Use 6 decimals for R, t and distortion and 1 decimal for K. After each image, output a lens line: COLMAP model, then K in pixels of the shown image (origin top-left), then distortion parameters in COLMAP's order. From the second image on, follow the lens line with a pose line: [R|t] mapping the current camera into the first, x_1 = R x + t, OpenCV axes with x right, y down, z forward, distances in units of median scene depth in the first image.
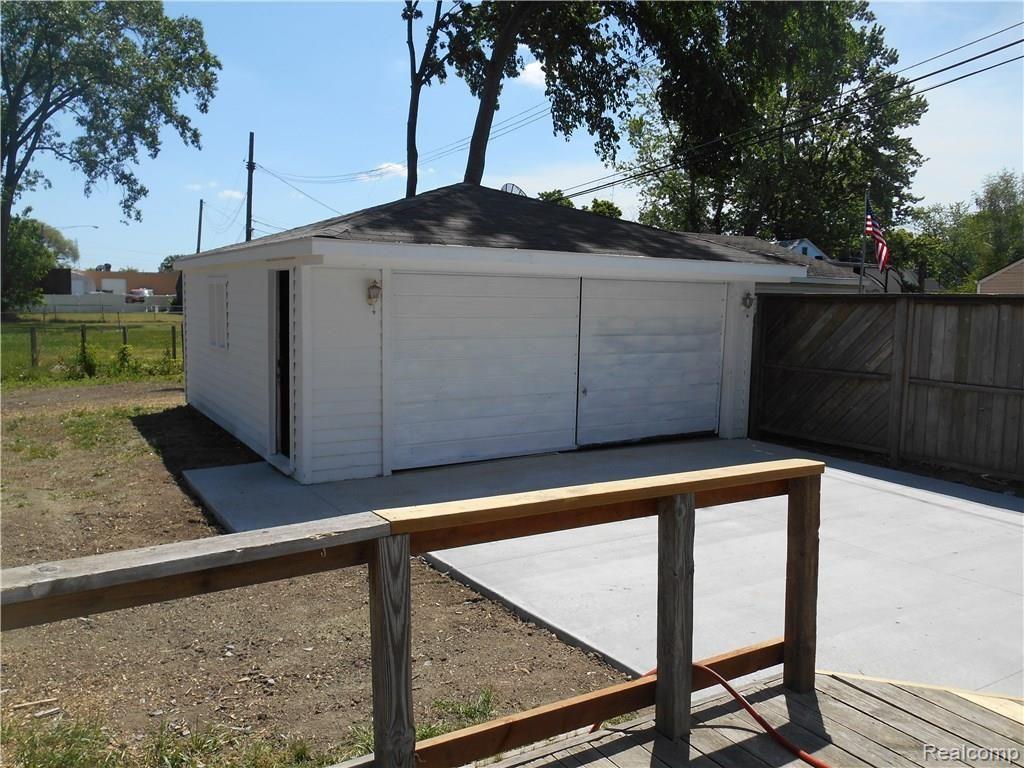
lens RADIAL K [[797.2, 0, 511.6], [0, 797.2, 383.4], [0, 0, 1]] dist [-0.023458, 0.017220]
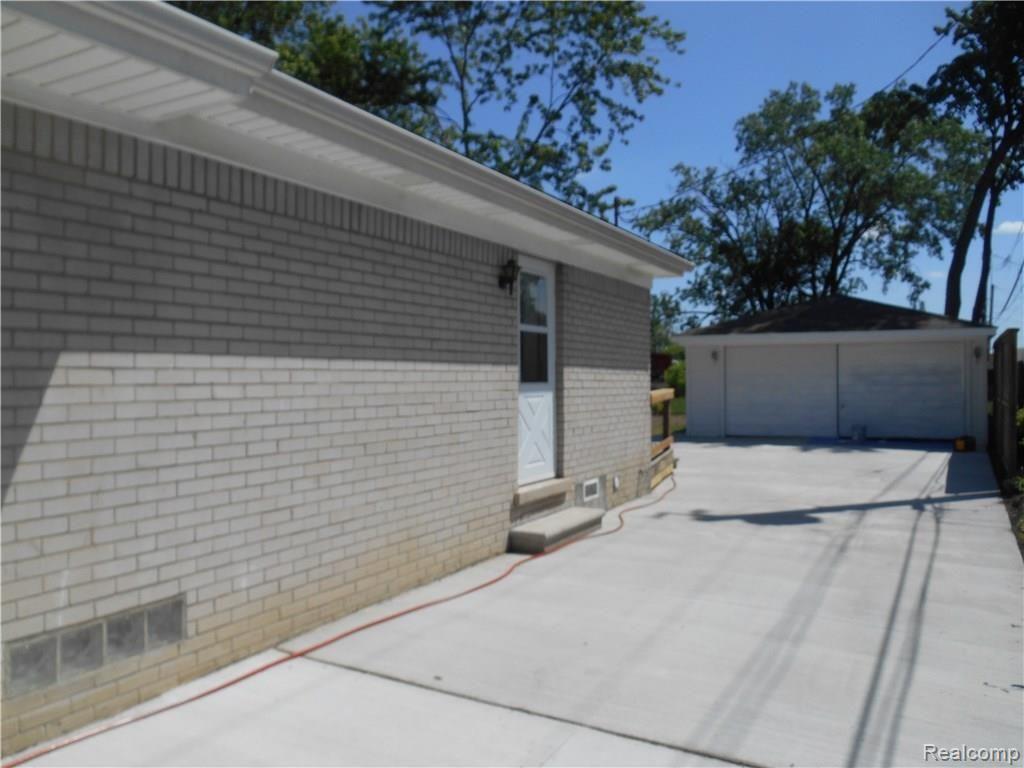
lens RADIAL K [[797.2, 0, 511.9], [0, 797.2, 382.7], [0, 0, 1]] dist [-0.023458, 0.017220]
pose [[0.510137, -0.015999, -0.859944, 1.230212], [-0.077267, 0.994932, -0.064347, 0.127806], [0.856615, 0.099271, 0.506315, -0.554947]]
